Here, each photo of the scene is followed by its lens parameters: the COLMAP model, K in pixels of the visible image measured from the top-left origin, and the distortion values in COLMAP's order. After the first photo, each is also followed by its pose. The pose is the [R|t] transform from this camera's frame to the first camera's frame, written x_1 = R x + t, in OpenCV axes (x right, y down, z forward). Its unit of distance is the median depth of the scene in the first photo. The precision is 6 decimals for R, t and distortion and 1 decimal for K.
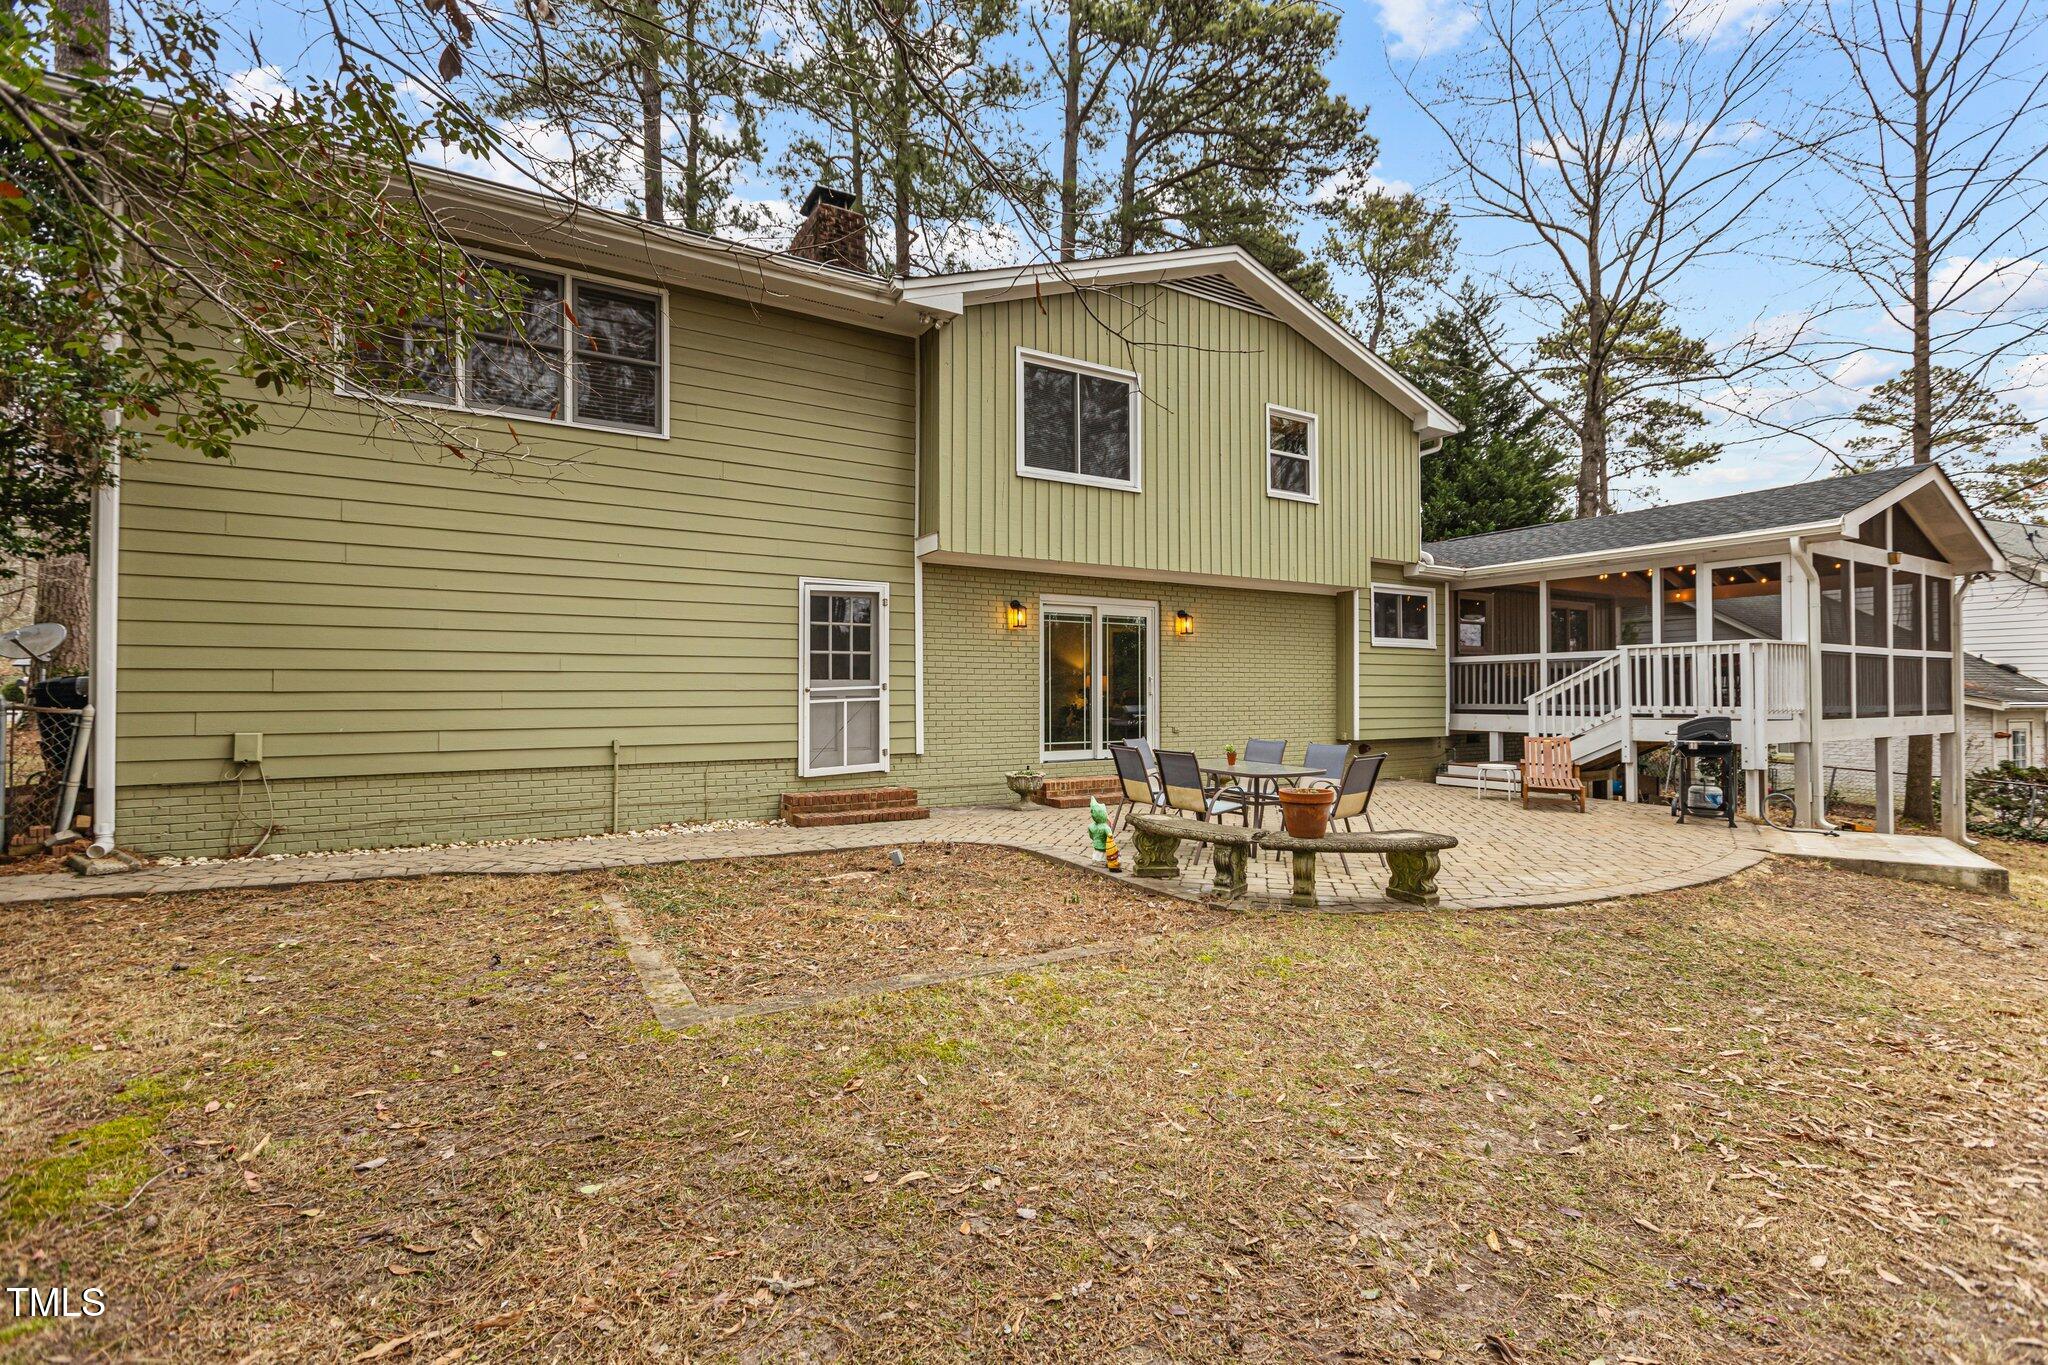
lens RADIAL K [[910.1, 0, 1024.0], [0, 910.1, 676.9], [0, 0, 1]] dist [-0.001847, -0.000494]
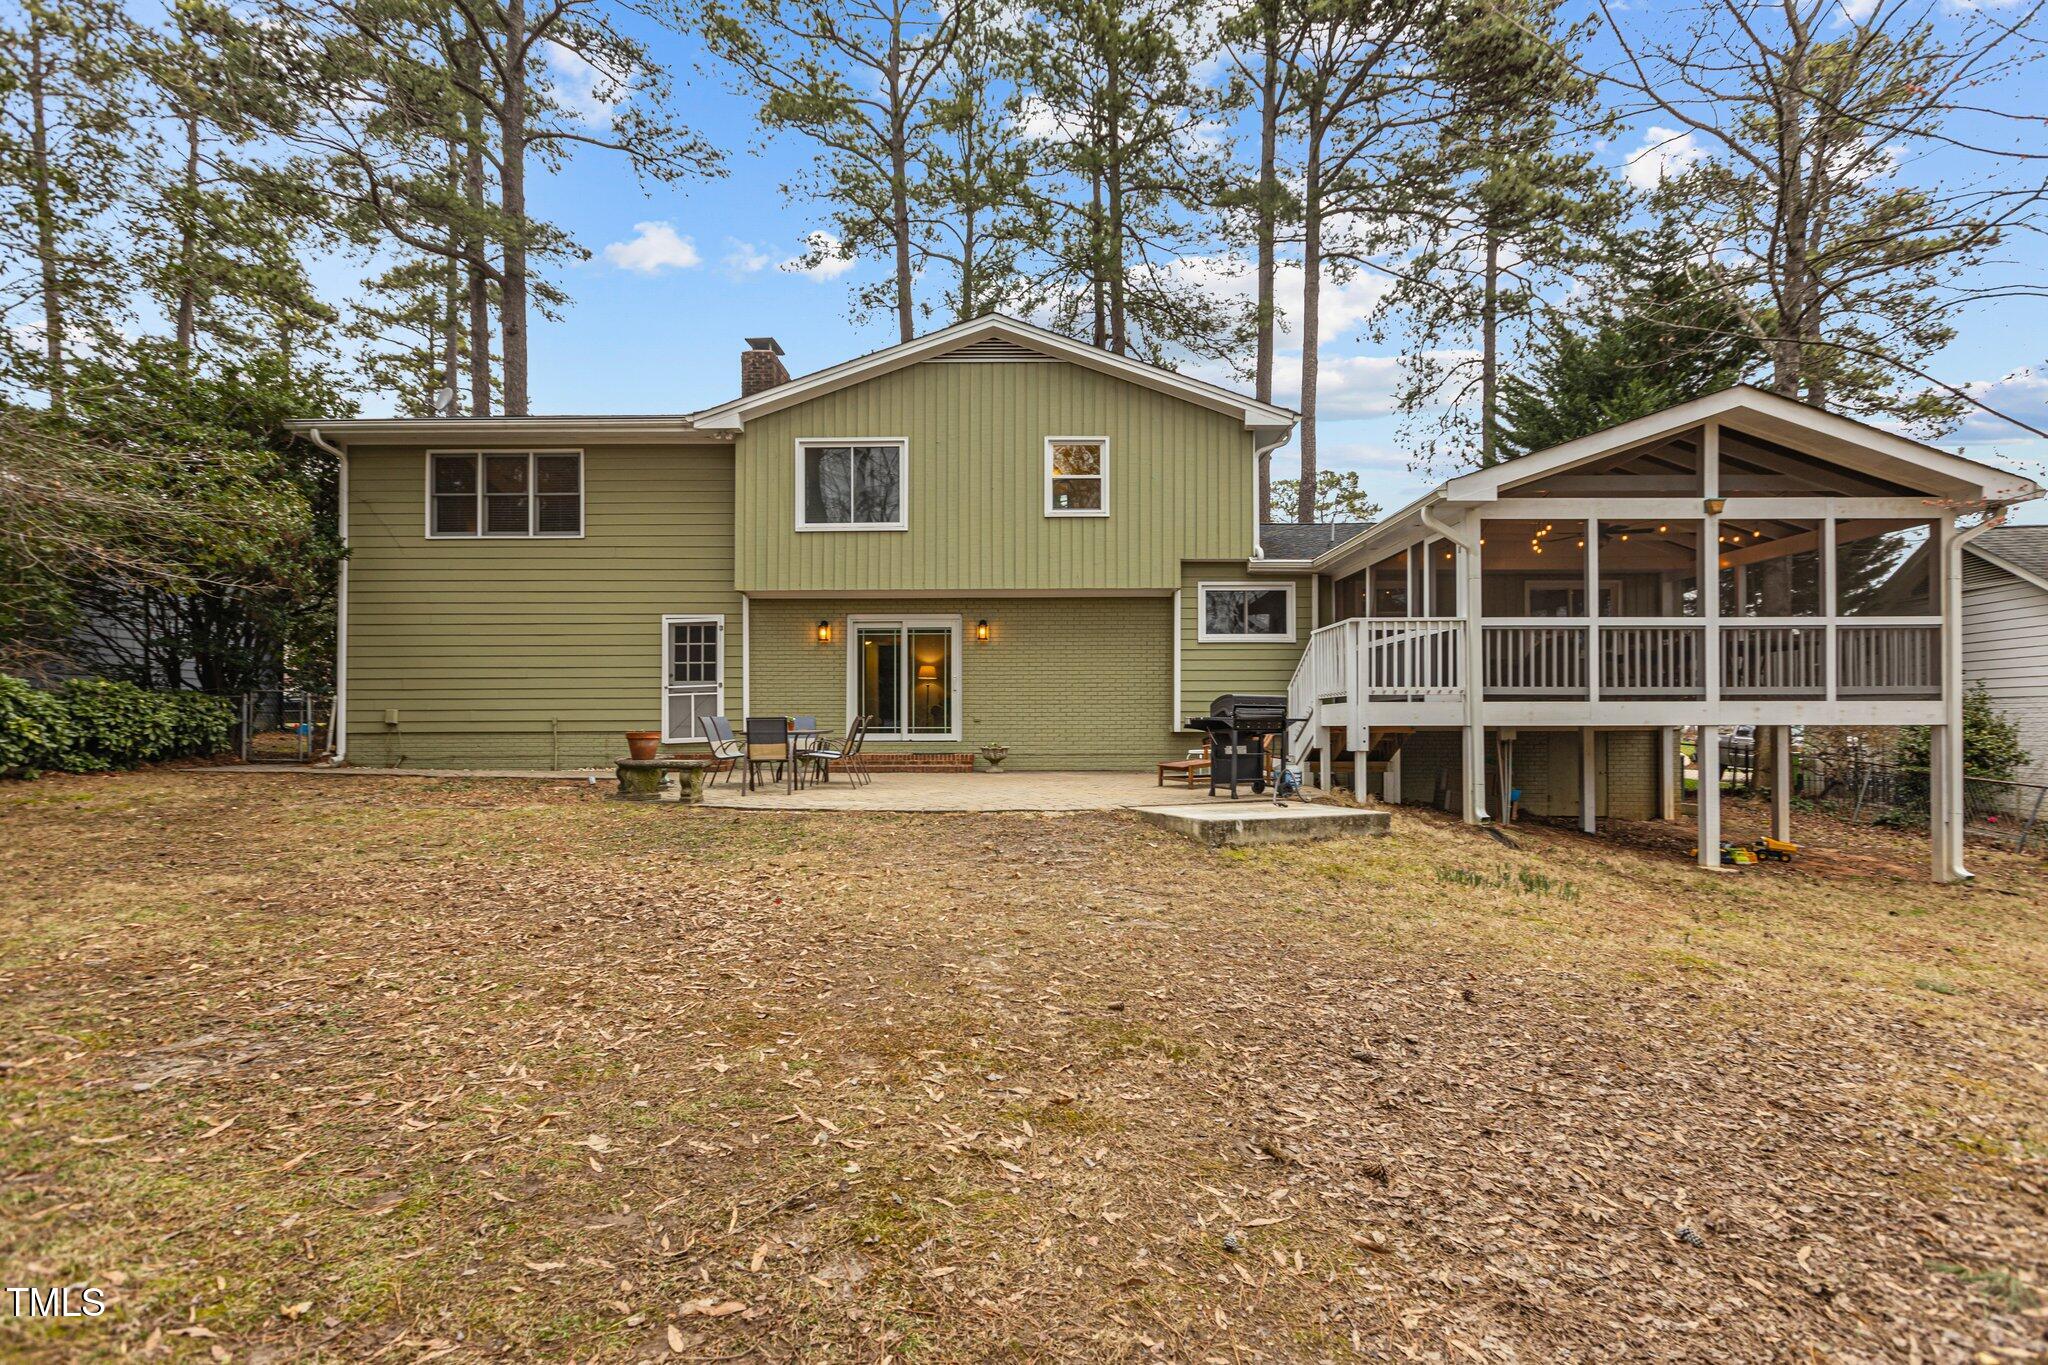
lens RADIAL K [[984.6, 0, 1024.4], [0, 984.6, 701.2], [0, 0, 1]] dist [-0.005255, 0.000582]
pose [[0.849158, -0.013013, -0.527979, 1.013547], [0.010778, 0.999915, -0.007310, 0.049585], [0.528029, 0.000517, 0.849226, -0.085971]]
